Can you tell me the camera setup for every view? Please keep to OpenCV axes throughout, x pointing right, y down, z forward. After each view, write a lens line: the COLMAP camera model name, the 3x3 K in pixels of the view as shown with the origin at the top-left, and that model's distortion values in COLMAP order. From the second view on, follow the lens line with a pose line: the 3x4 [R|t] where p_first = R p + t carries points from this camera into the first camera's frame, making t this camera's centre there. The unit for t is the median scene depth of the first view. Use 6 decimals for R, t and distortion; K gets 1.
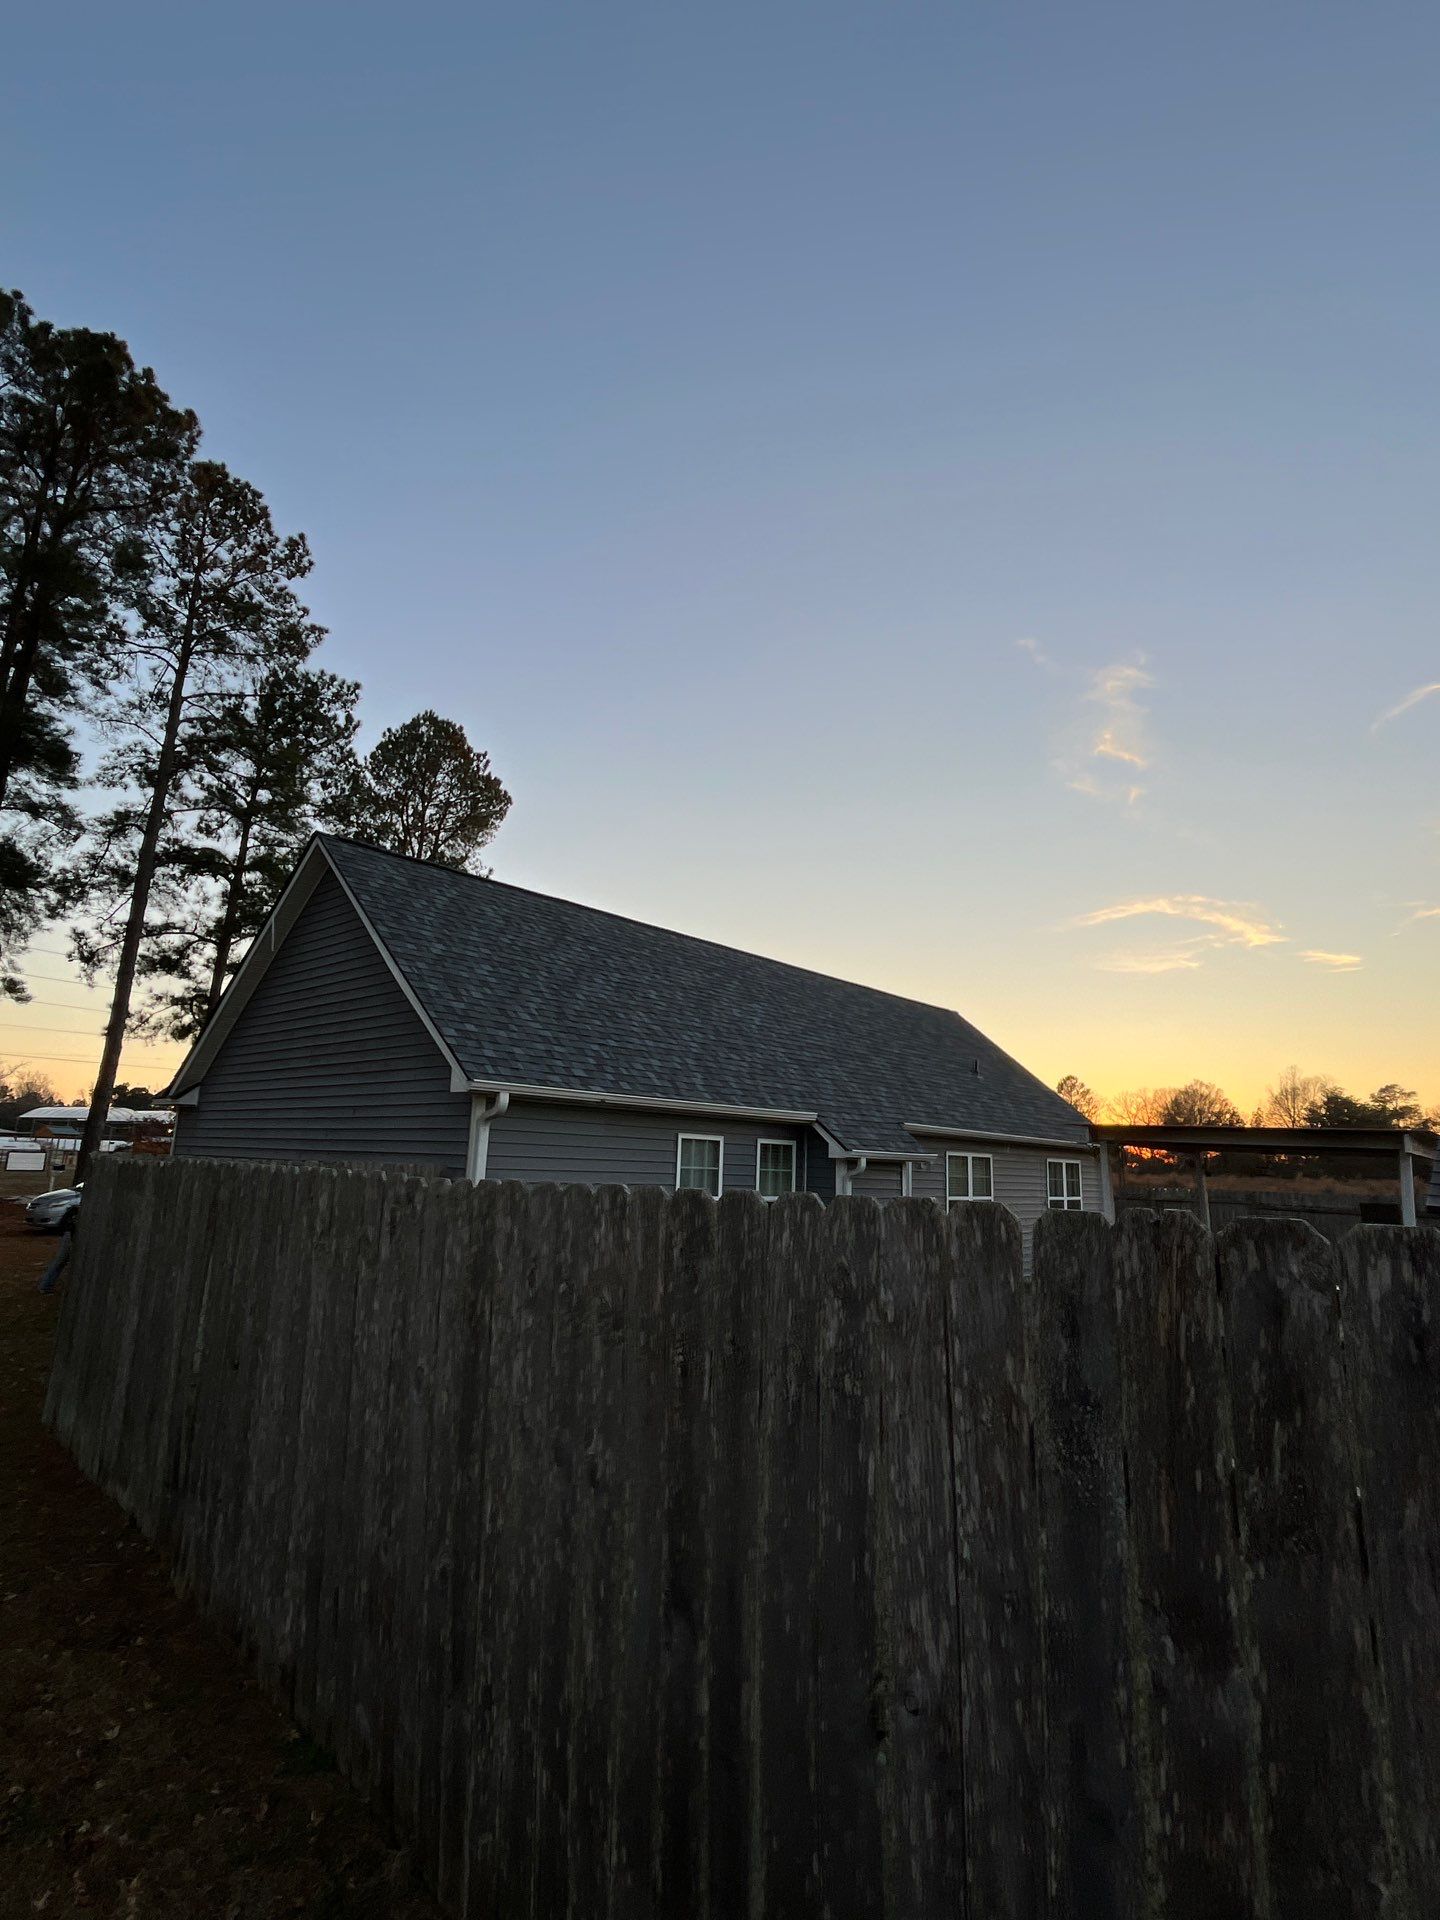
lens RADIAL K [[941.8, 0, 721.4], [0, 941.8, 951.0], [0, 0, 1]] dist [-0.001774, 0.000523]
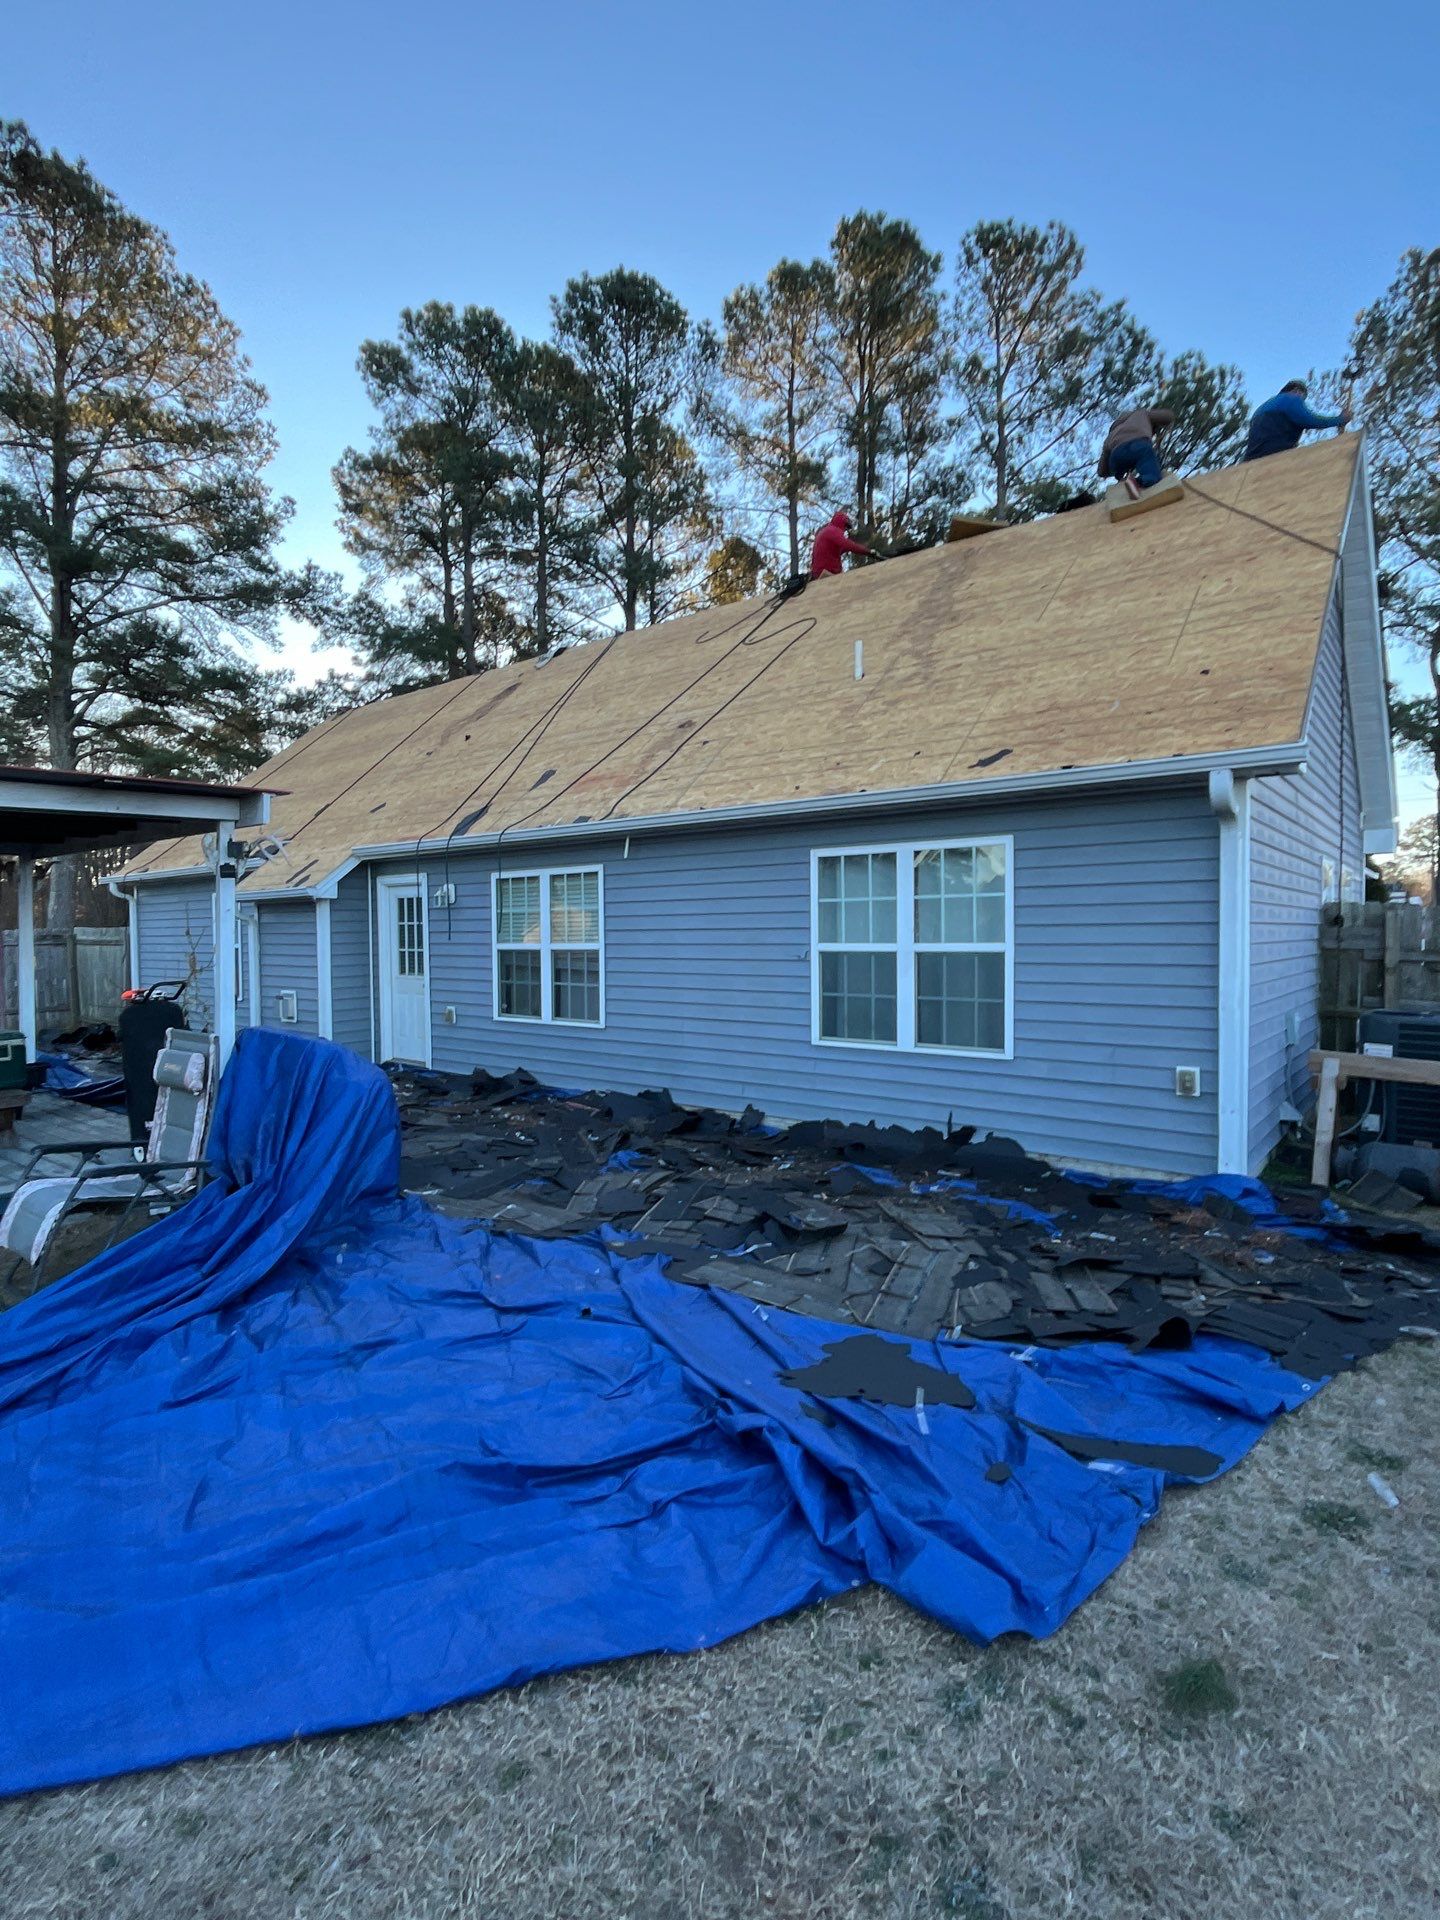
lens RADIAL K [[941.8, 0, 721.4], [0, 941.8, 951.0], [0, 0, 1]] dist [-0.001774, 0.000523]
pose [[0.068257, -0.011438, -0.997602, 0.383916], [0.230035, 0.973172, 0.004581, 0.131153], [0.970786, -0.229796, 0.069057, 0.486189]]
